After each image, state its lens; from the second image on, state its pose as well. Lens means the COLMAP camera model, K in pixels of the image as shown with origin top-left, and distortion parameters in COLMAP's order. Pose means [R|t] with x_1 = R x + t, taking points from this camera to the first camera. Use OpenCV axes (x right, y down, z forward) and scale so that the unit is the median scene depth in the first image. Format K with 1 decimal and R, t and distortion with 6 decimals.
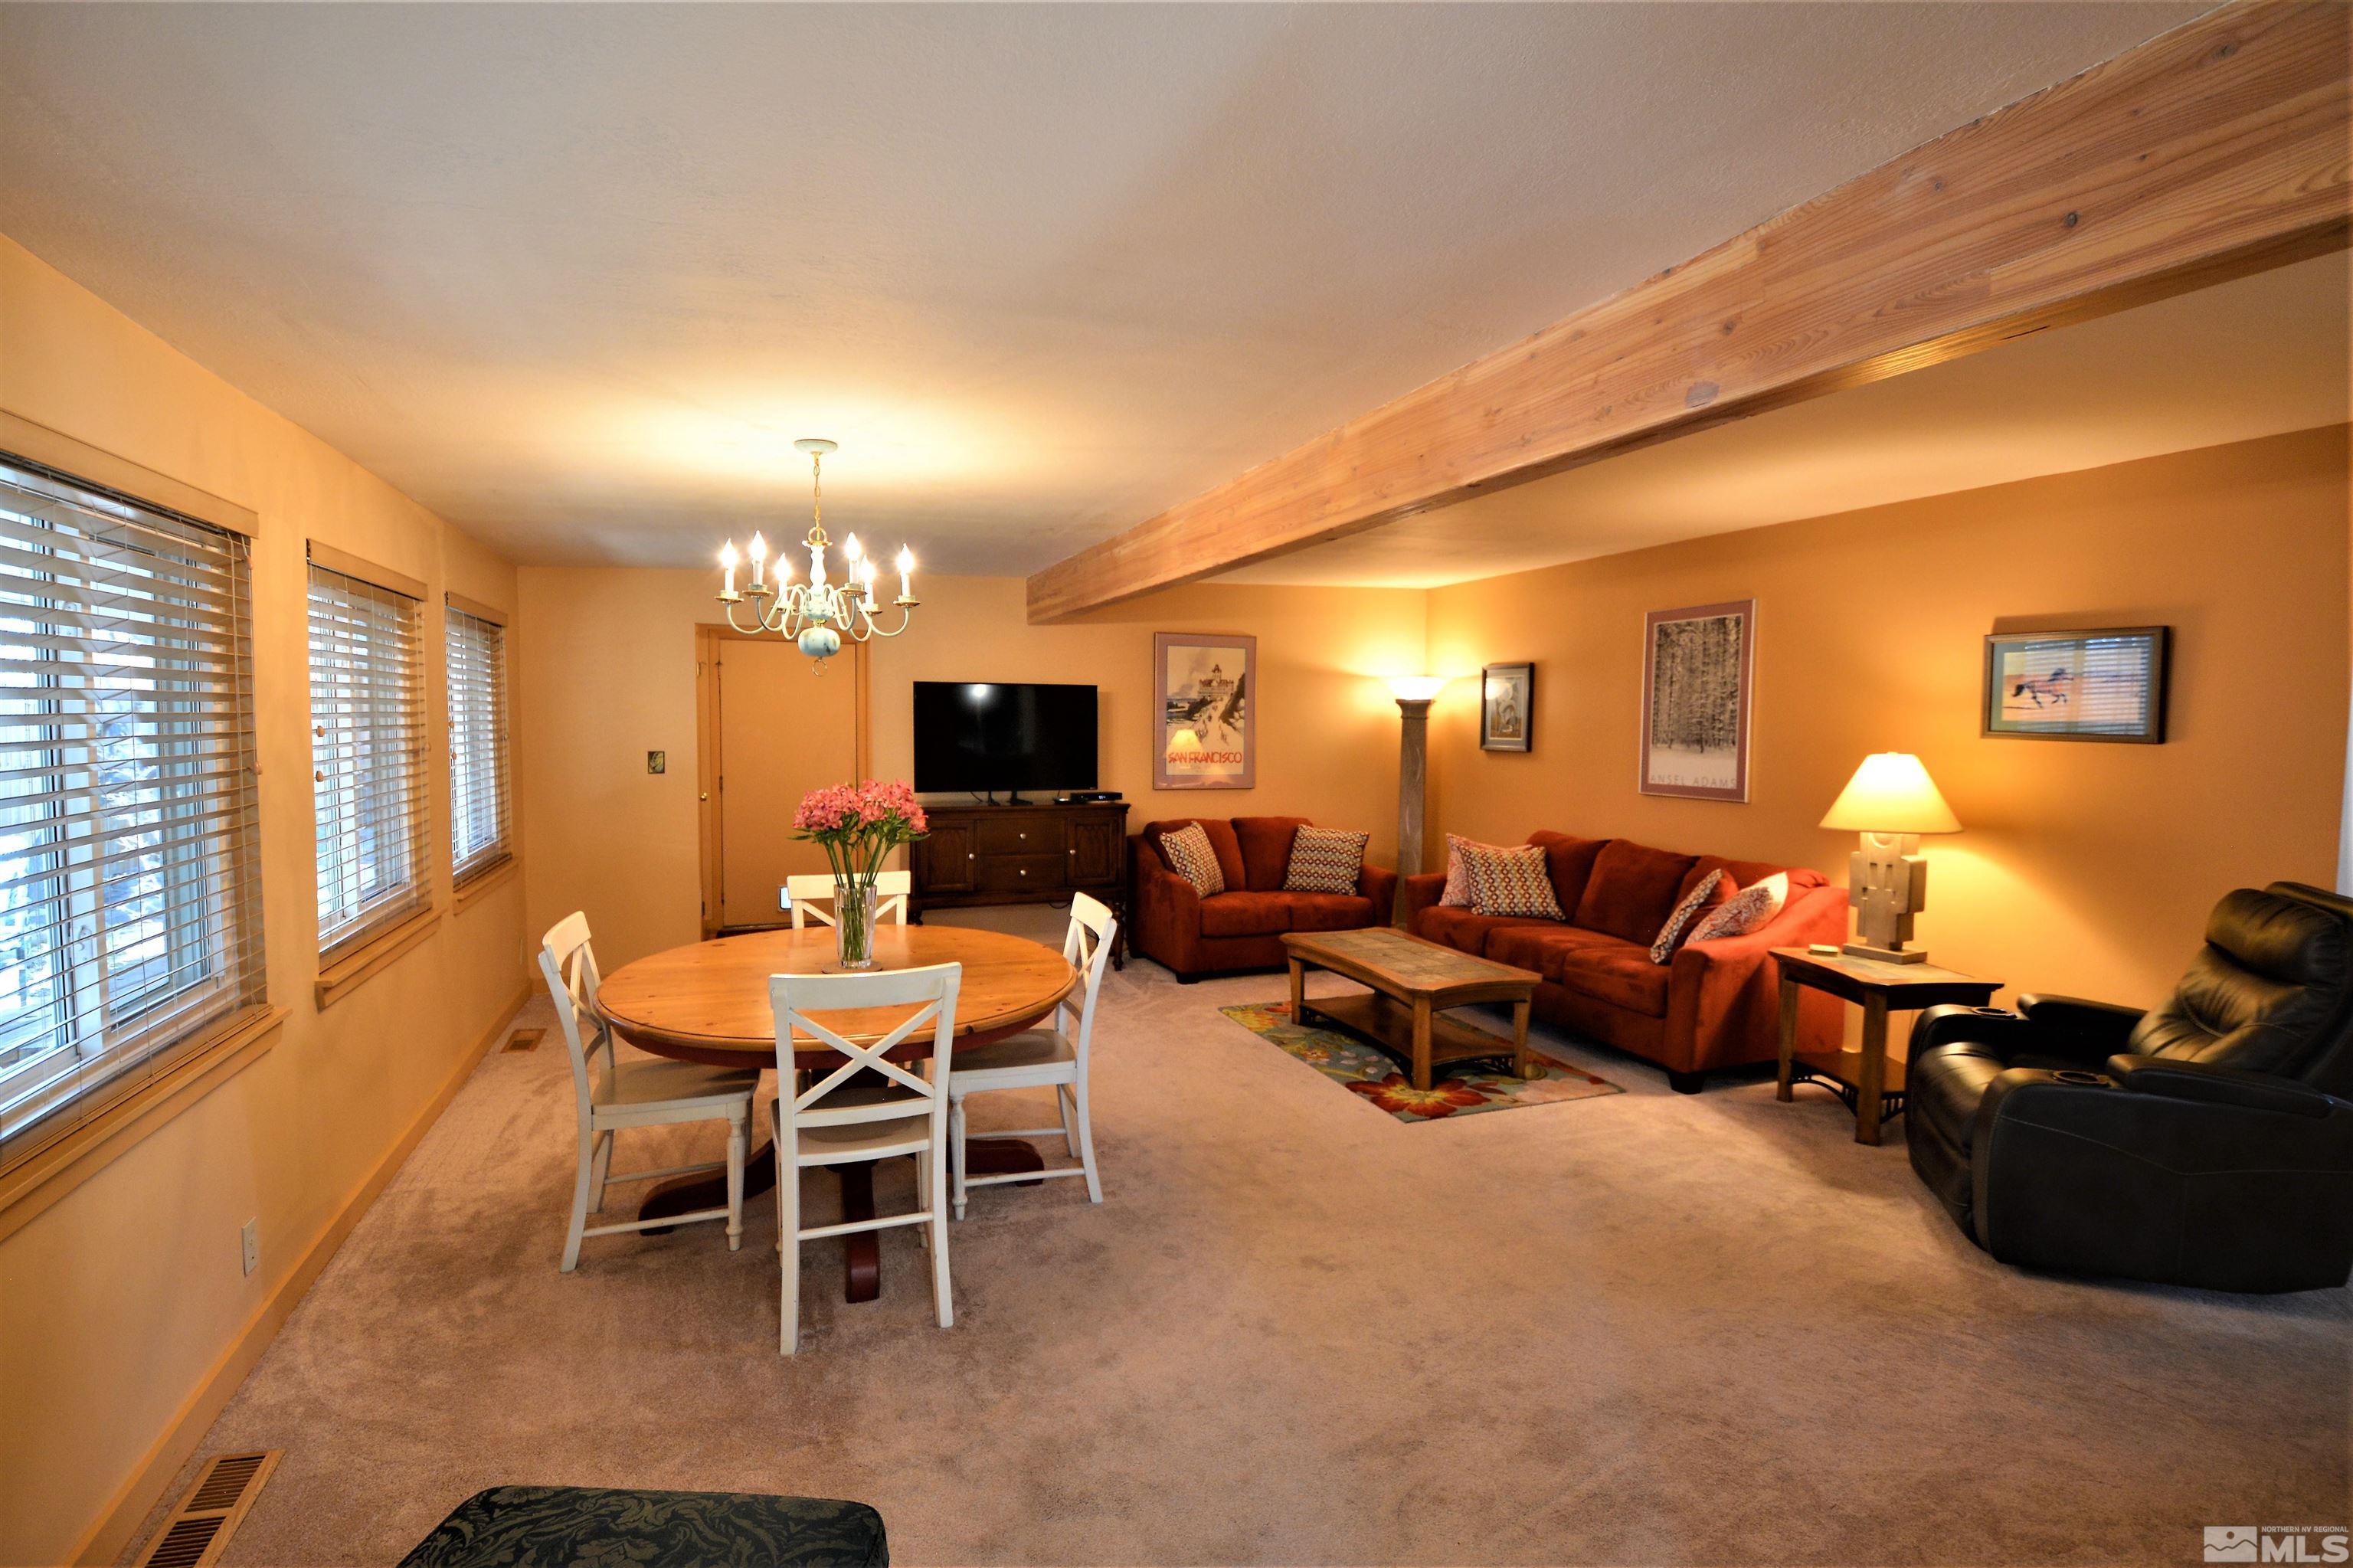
lens RADIAL K [[1077.7, 0, 1177.6], [0, 1077.7, 789.4], [0, 0, 1]] dist [-0.014672, -0.008379]
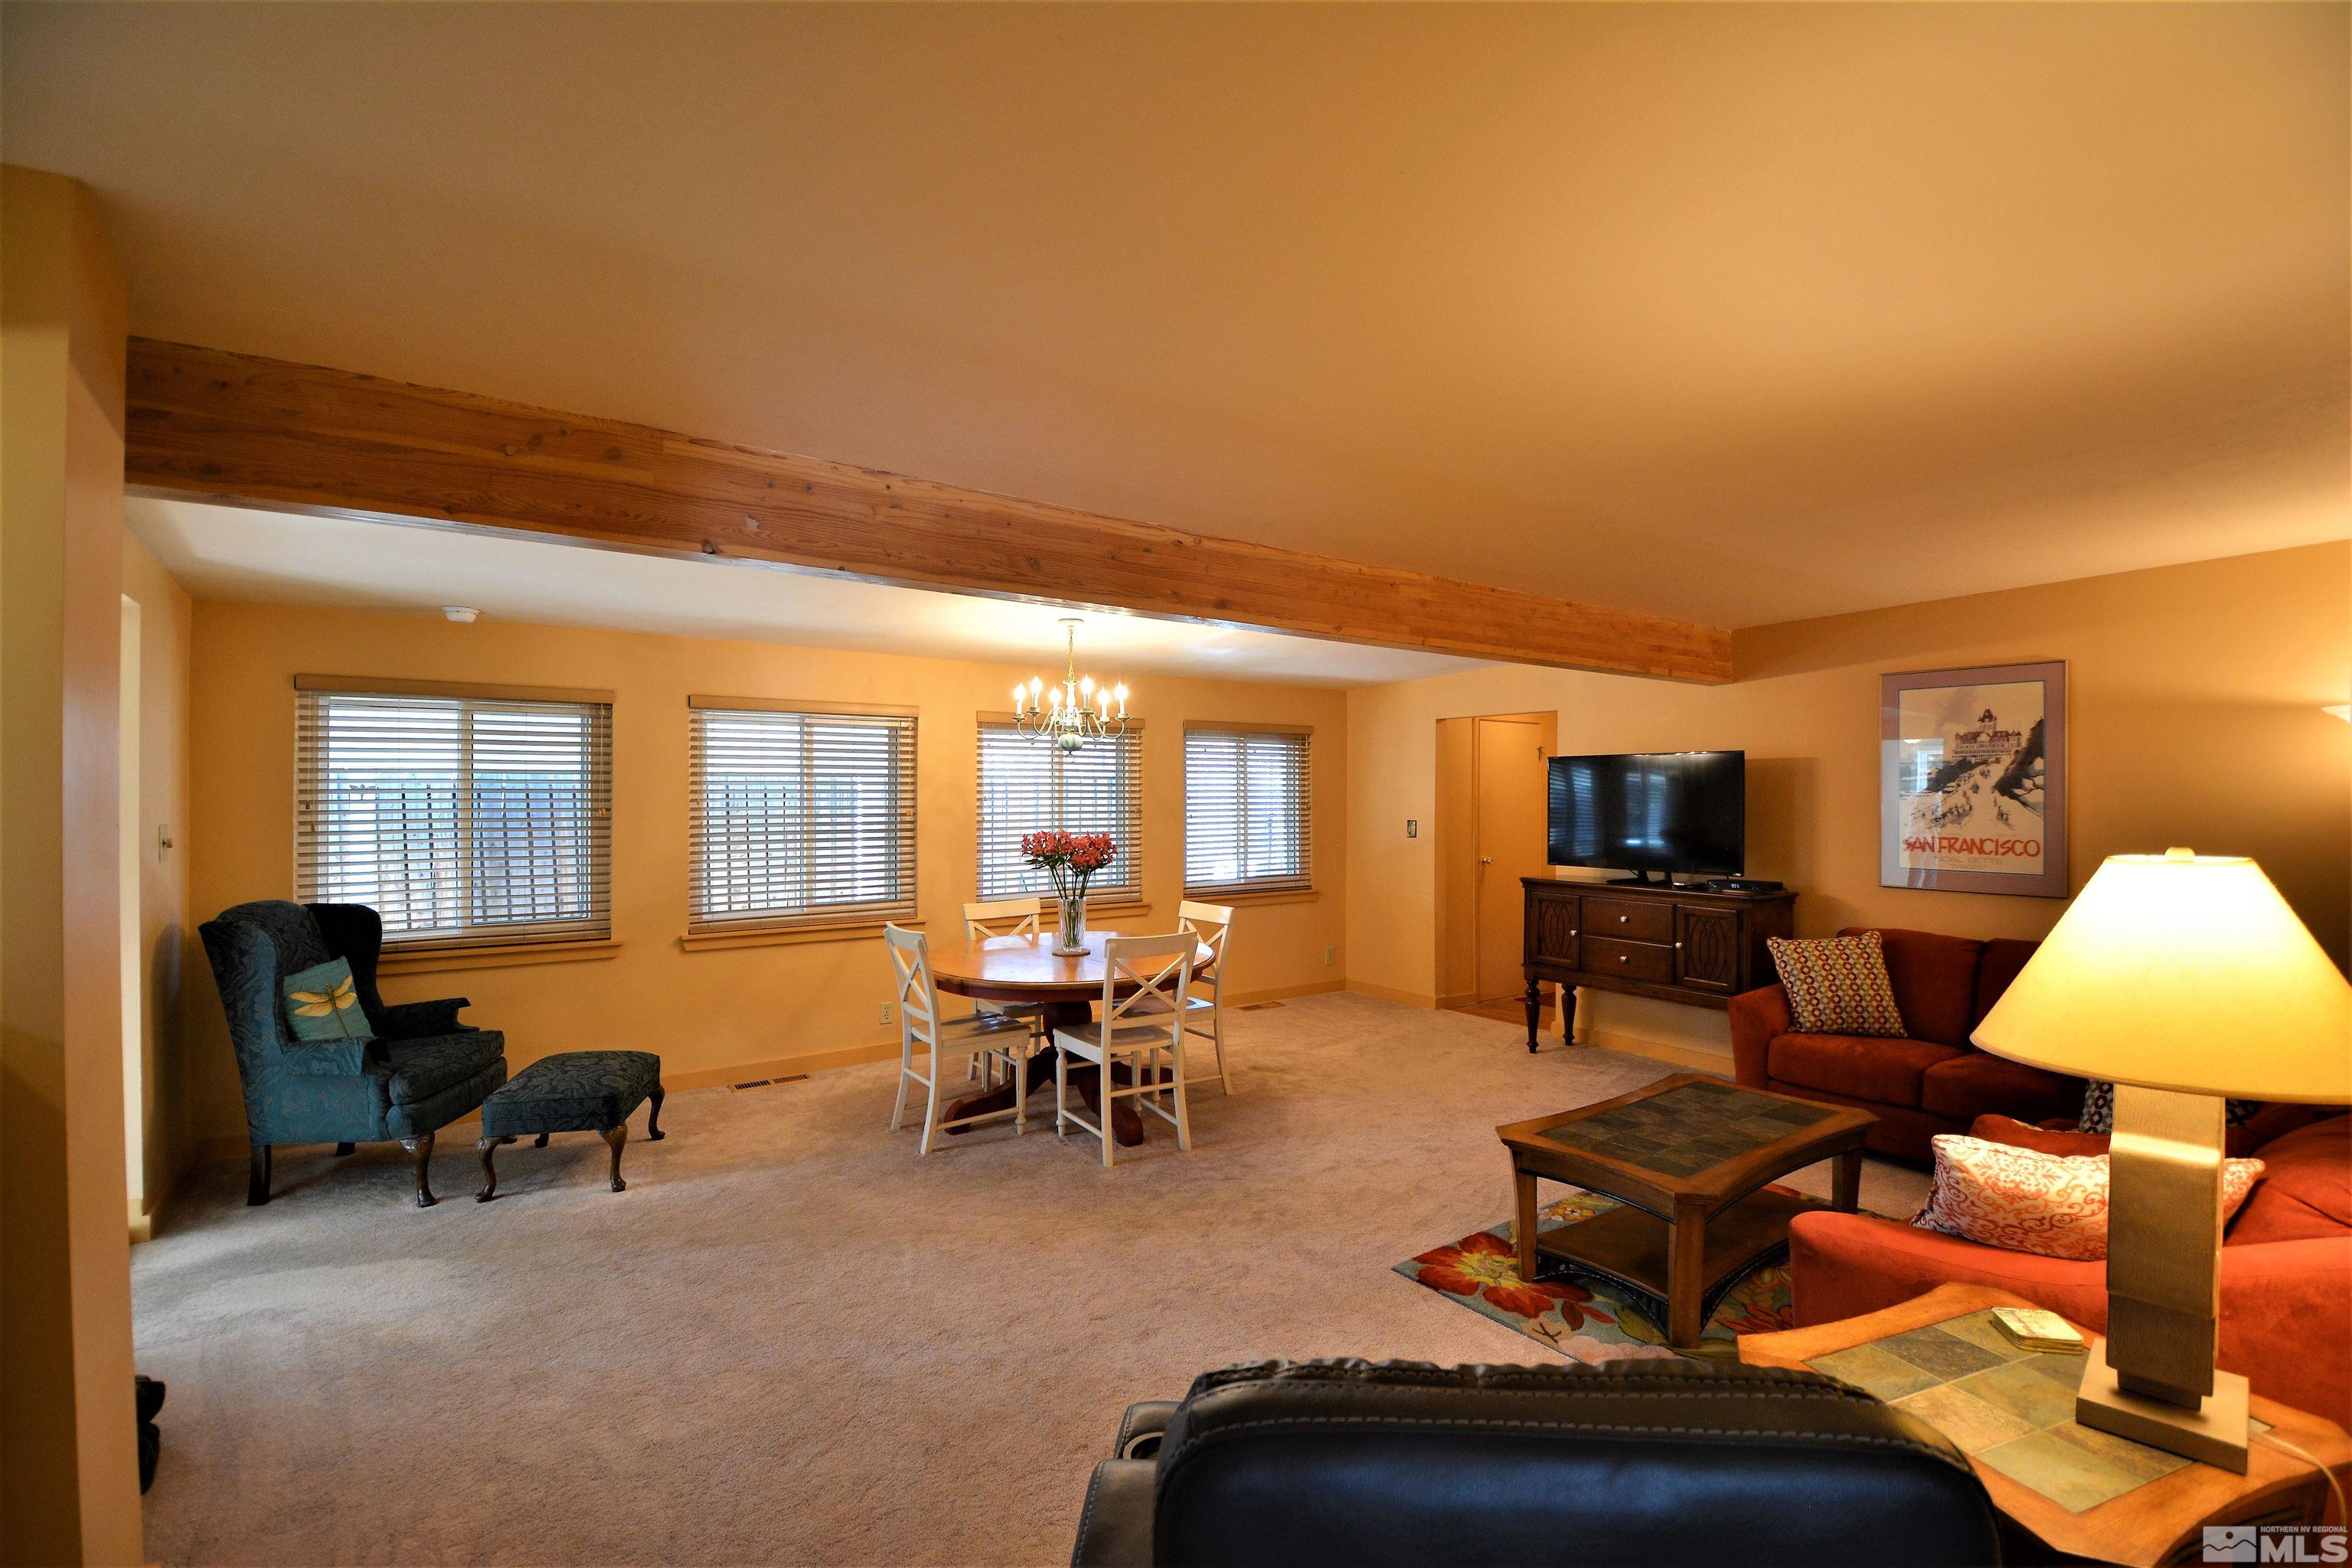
lens RADIAL K [[1077.3, 0, 1182.1], [0, 1077.3, 789.6], [0, 0, 1]] dist [-0.014672, -0.008379]
pose [[0.235366, -0.012905, -0.971821, 0.845251], [-0.063227, 0.997590, -0.028560, -0.021706], [0.969848, 0.068168, 0.233983, 0.532865]]
